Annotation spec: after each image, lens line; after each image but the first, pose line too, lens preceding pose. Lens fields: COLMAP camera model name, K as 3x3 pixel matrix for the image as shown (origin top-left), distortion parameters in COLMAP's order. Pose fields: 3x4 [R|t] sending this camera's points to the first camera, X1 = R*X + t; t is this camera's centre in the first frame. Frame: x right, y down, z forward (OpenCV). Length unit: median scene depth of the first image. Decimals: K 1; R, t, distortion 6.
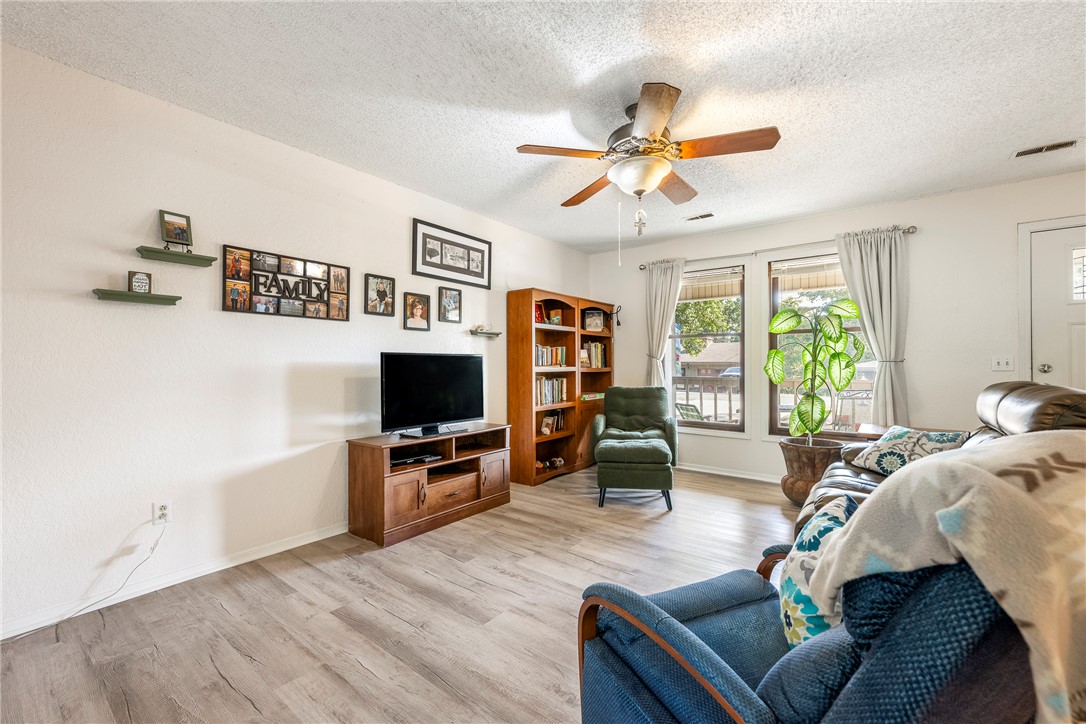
lens RADIAL K [[445.5, 0, 535.4], [0, 445.5, 362.8], [0, 0, 1]] dist [0.001732, -0.000260]
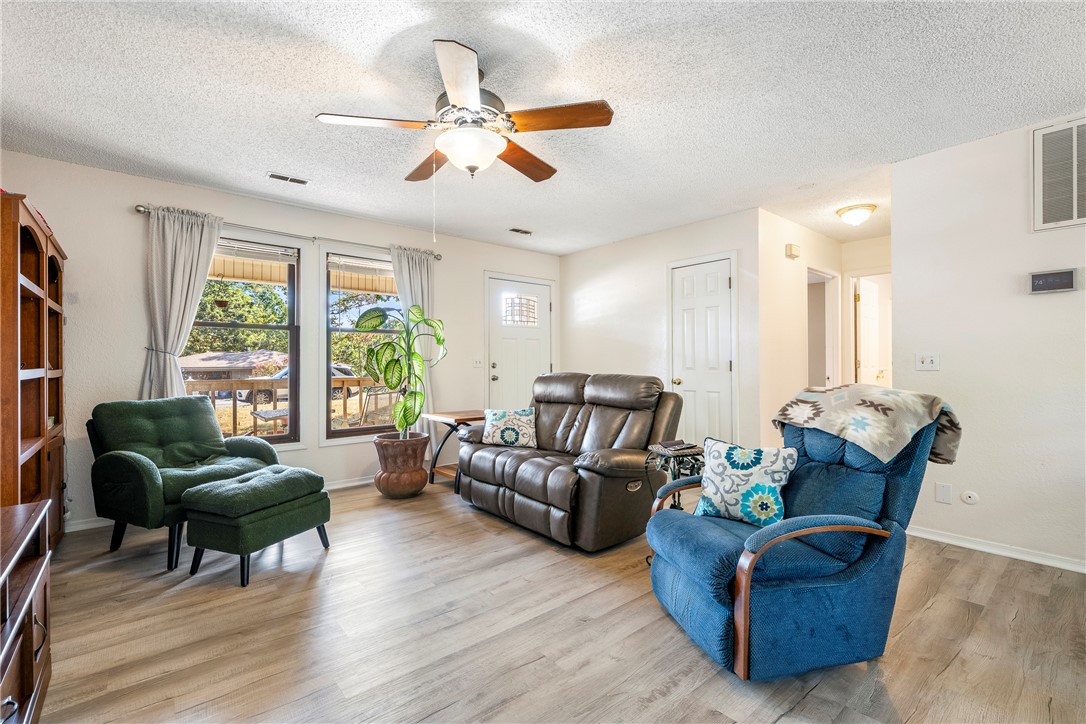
lens RADIAL K [[478.1, 0, 543.0], [0, 478.1, 362.0], [0, 0, 1]] dist [0.000578, -0.000060]
pose [[0.205918, 0.000920, 0.978569, -0.407895], [-0.001128, 0.999999, -0.000702, 0.001153], [-0.978569, -0.000959, 0.205919, 0.407685]]
